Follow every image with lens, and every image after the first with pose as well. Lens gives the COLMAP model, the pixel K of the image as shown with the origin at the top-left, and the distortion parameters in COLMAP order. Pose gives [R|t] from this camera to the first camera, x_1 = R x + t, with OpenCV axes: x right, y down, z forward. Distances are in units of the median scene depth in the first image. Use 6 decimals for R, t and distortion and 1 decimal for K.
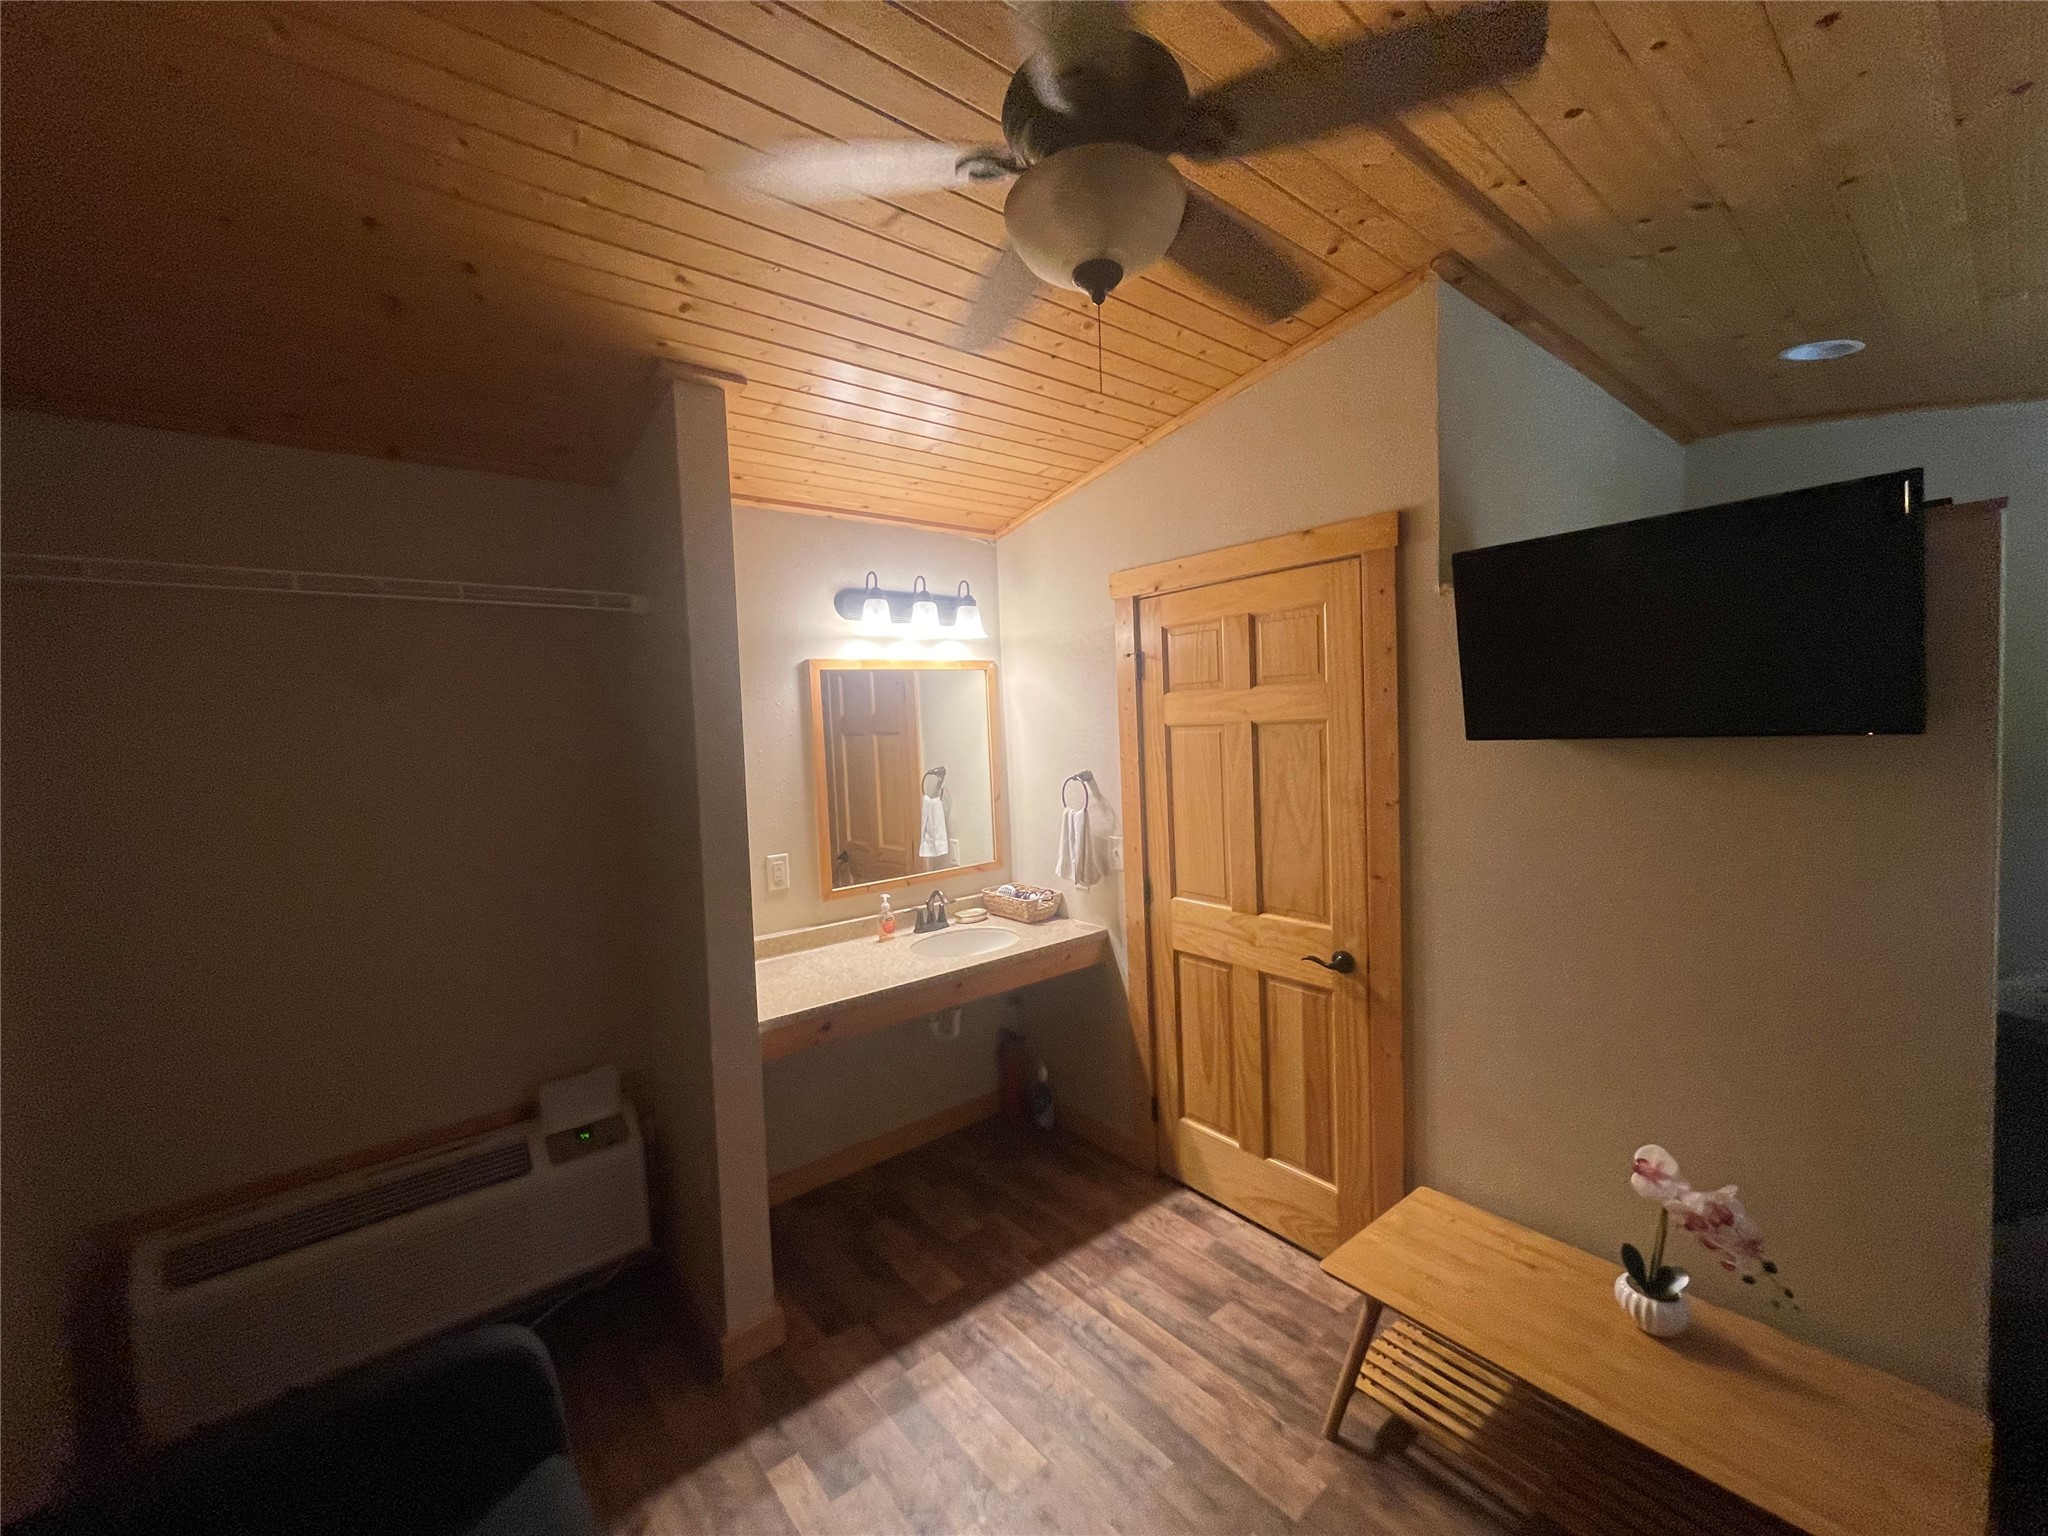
lens RADIAL K [[821.6, 0, 1018.8], [0, 821.6, 769.6], [0, 0, 1]] dist [-0.005121, 0.000269]
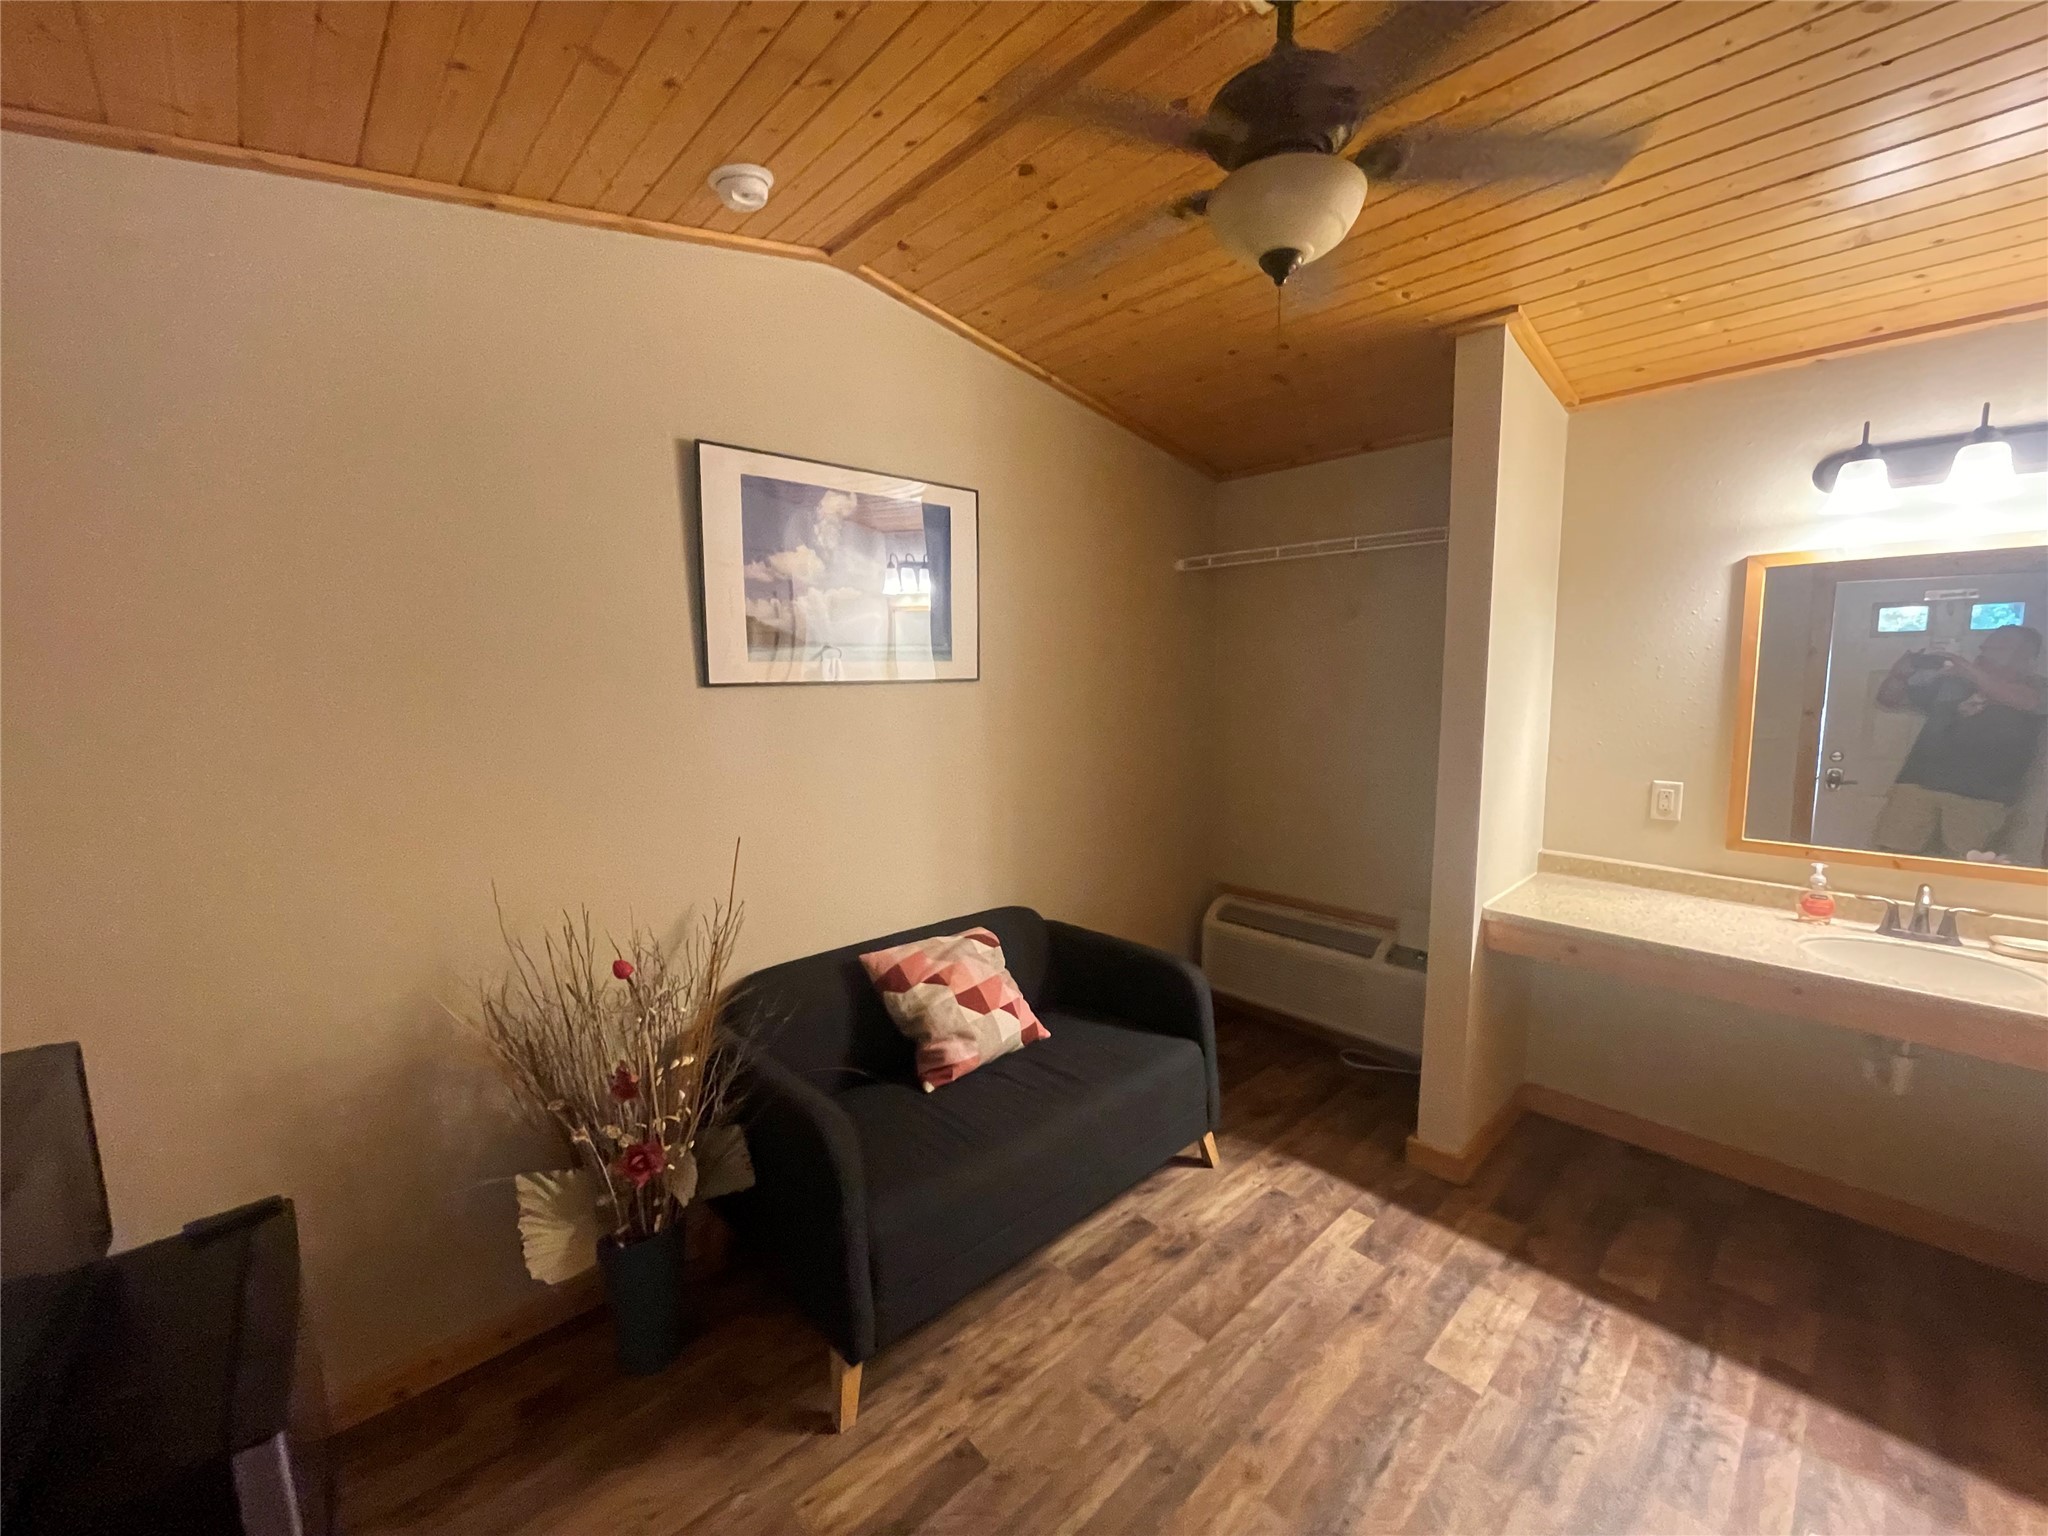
lens RADIAL K [[821.6, 0, 1031.8], [0, 821.6, 782.5], [0, 0, 1]] dist [-0.005121, 0.000269]
pose [[0.071898, 0.181622, -0.980736, 0.555847], [-0.041158, 0.982984, 0.179021, -0.029182], [0.996562, 0.027494, 0.078150, 0.235381]]
